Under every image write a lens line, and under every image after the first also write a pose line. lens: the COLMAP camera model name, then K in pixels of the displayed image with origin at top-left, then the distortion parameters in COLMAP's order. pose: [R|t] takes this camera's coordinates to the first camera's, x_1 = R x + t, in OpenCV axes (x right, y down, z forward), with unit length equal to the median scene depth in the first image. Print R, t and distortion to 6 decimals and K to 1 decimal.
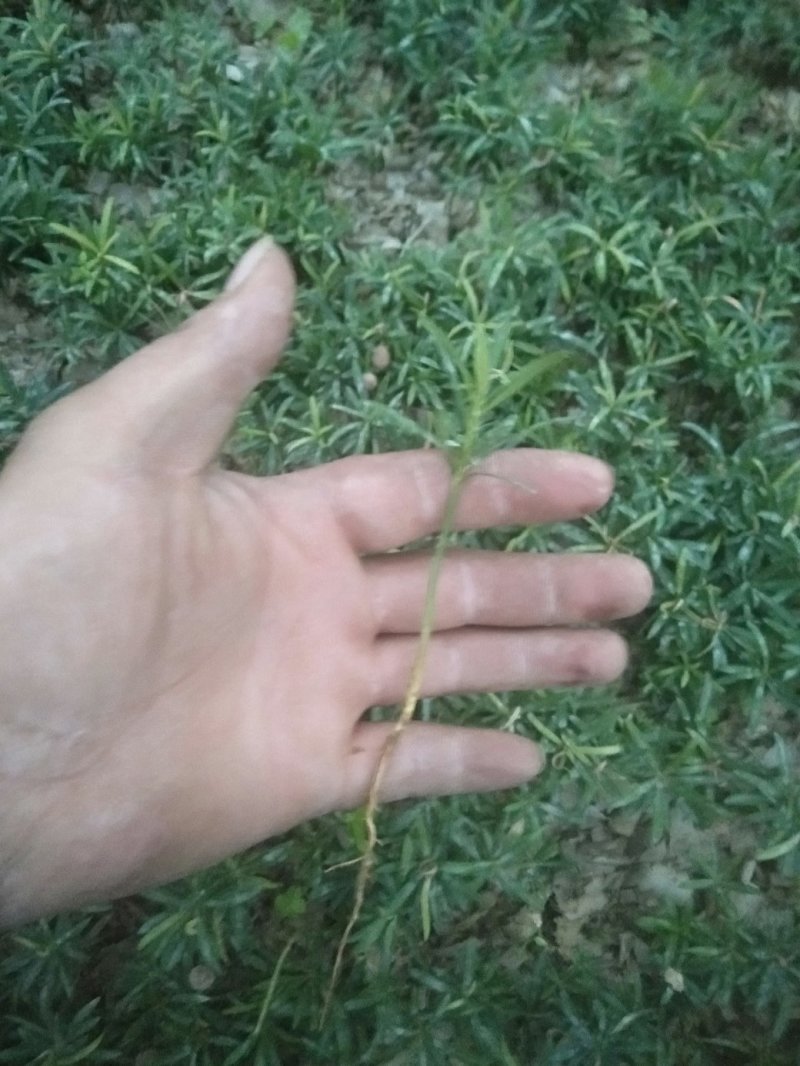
lens RADIAL K [[829.6, 0, 397.0], [0, 829.6, 527.5], [0, 0, 1]] dist [-0.028556, 0.010173]
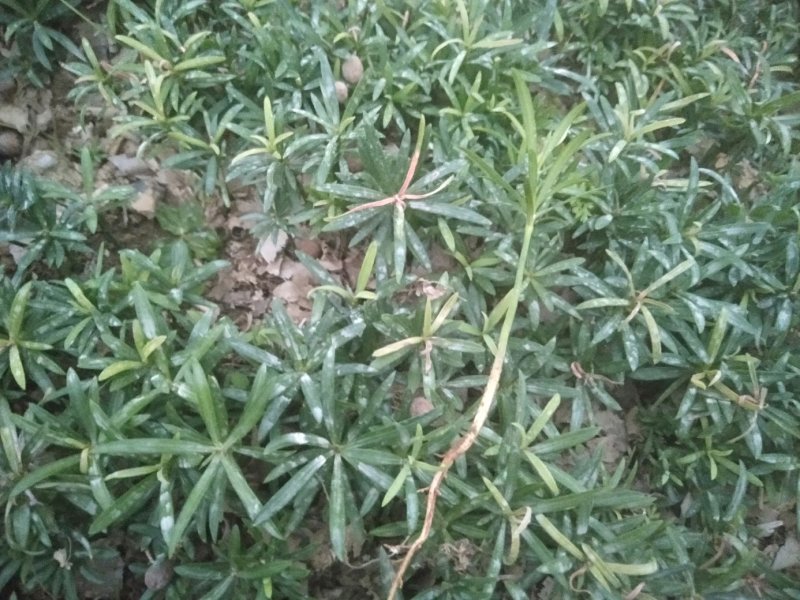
lens RADIAL K [[622.6, 0, 404.6], [0, 622.6, 305.6], [0, 0, 1]] dist [-0.028556, 0.010173]
pose [[0.990143, 0.051697, 0.130174, -0.038469], [-0.050359, 0.998639, -0.013551, 0.041163], [-0.130697, 0.006862, 0.991399, 0.385908]]
